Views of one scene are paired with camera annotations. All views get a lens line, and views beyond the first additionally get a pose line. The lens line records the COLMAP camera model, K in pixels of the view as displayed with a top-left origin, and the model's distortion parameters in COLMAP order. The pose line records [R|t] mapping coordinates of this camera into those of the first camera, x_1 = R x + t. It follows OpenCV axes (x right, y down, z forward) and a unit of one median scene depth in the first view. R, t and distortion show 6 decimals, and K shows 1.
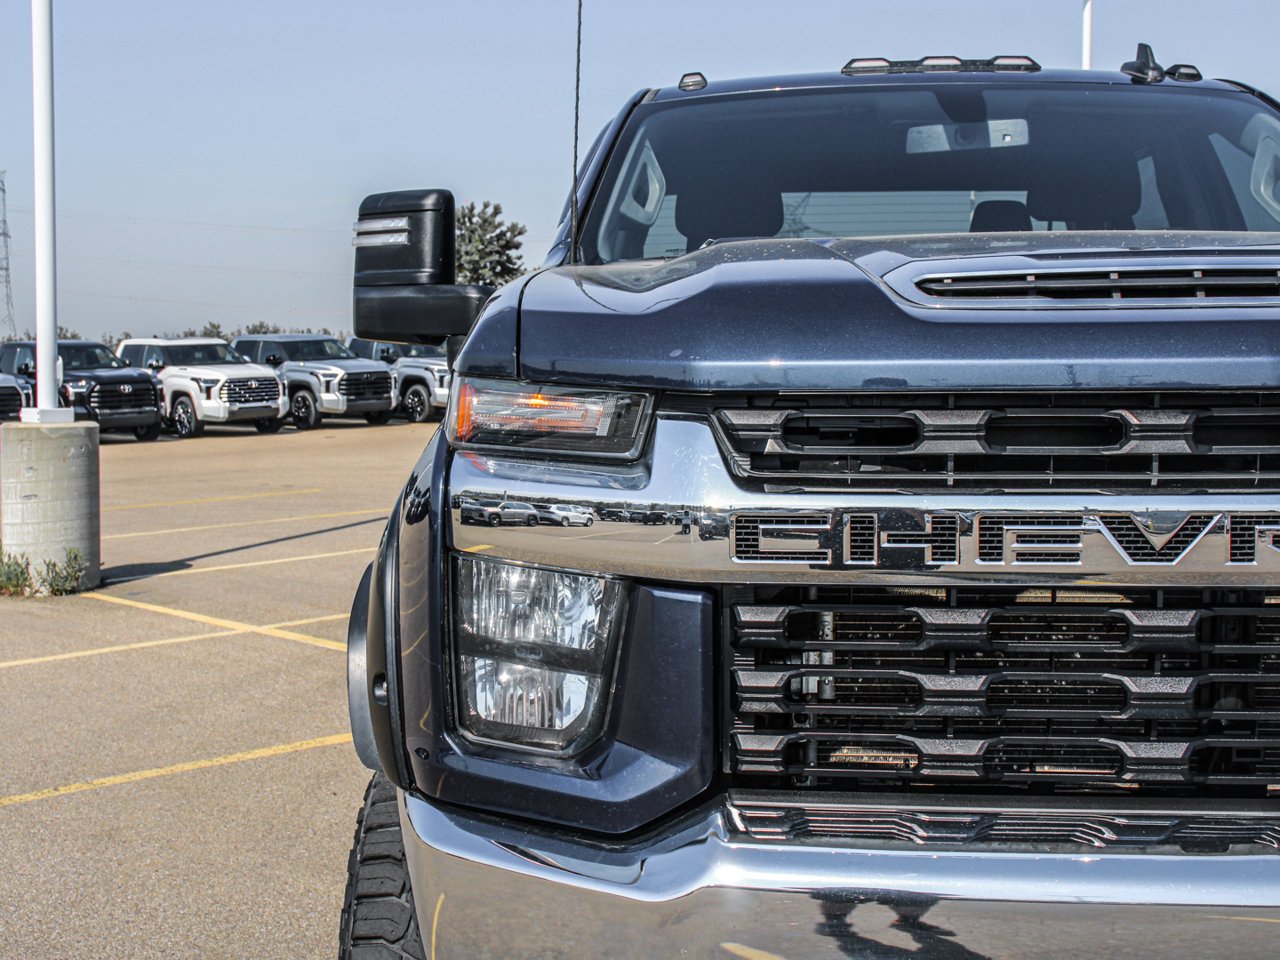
lens RADIAL K [[1782.1, 0, 582.9], [0, 1782.1, 426.9], [0, 0, 1]] dist [-0.003515, 0.035340]
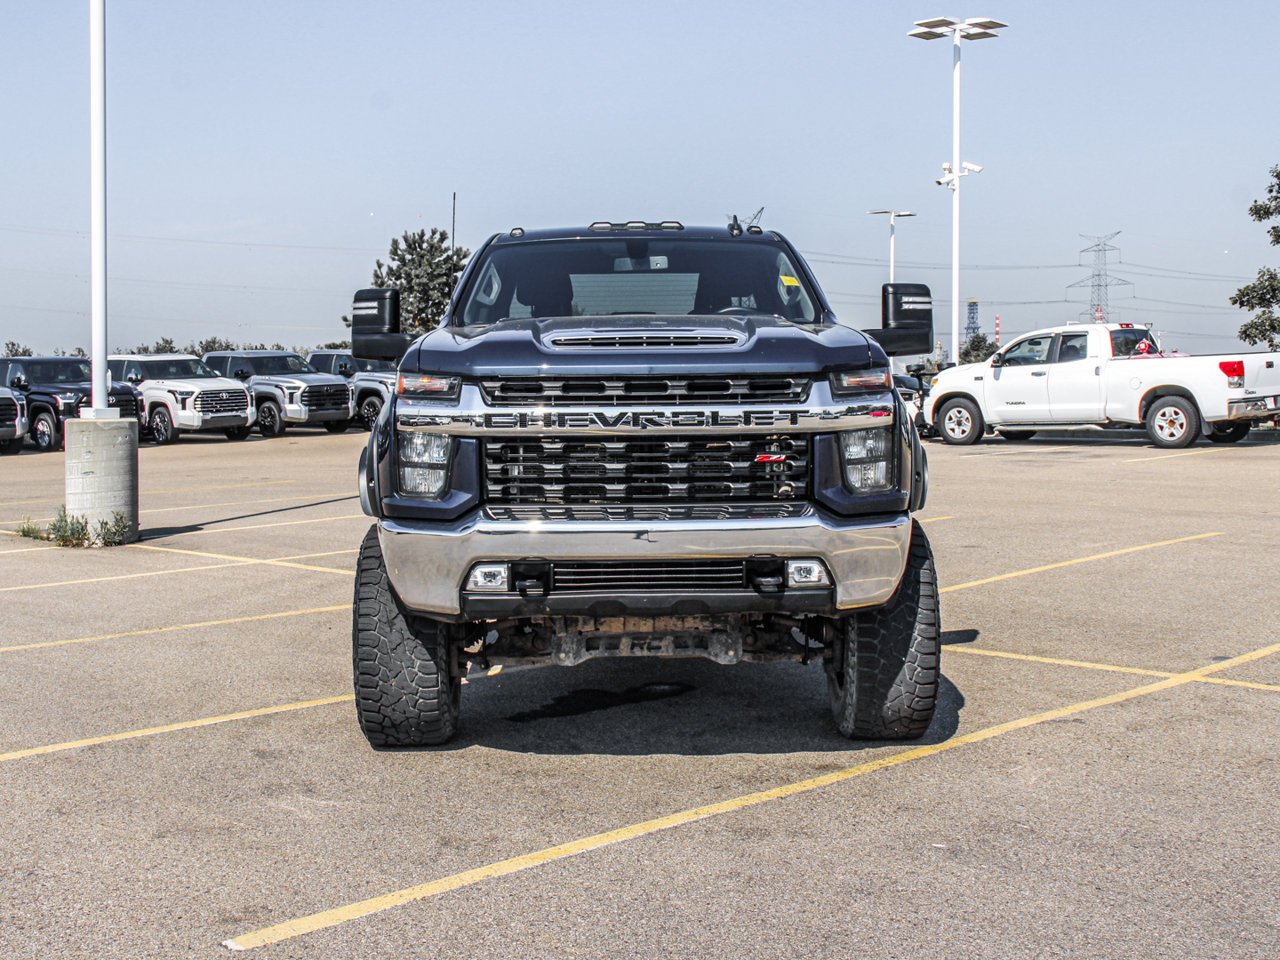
lens RADIAL K [[1846.4, 0, 638.4], [0, 1846.4, 425.9], [0, 0, 1]] dist [-0.004579, 0.042046]
pose [[0.998637, -0.001996, 0.052156, 0.033144], [0.002542, 0.999942, -0.010420, 0.018670], [-0.052132, 0.010538, 0.998585, -0.413919]]
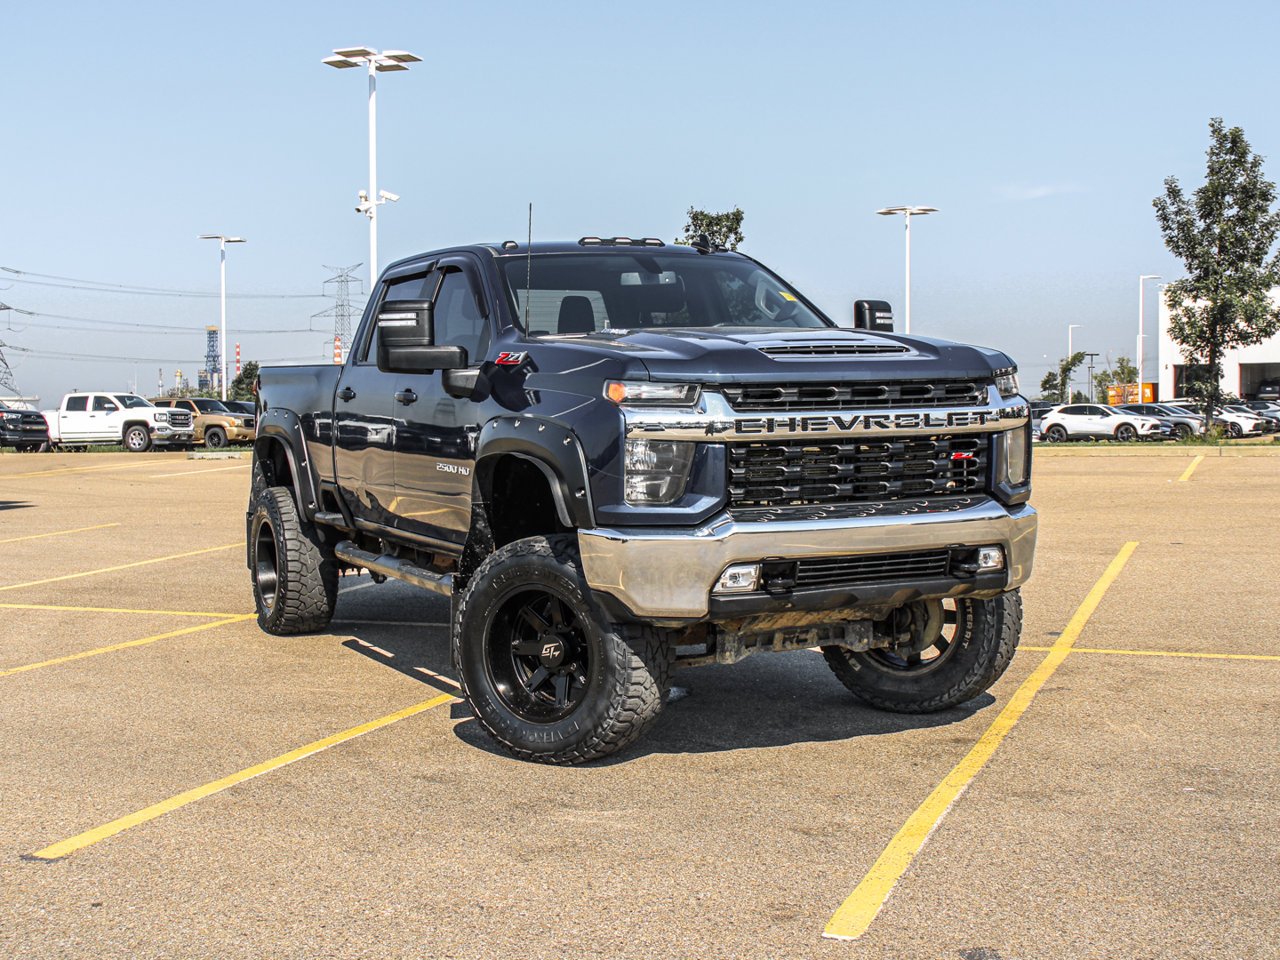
lens RADIAL K [[1816.5, 0, 640.0], [0, 1816.5, 480.0], [0, 0, 1]] dist [-0.010008, 0.132620]
pose [[0.884158, -0.032536, 0.466053, -0.290504], [0.030764, 0.999462, 0.011411, 0.020591], [-0.466173, 0.004249, 0.884683, -0.335605]]
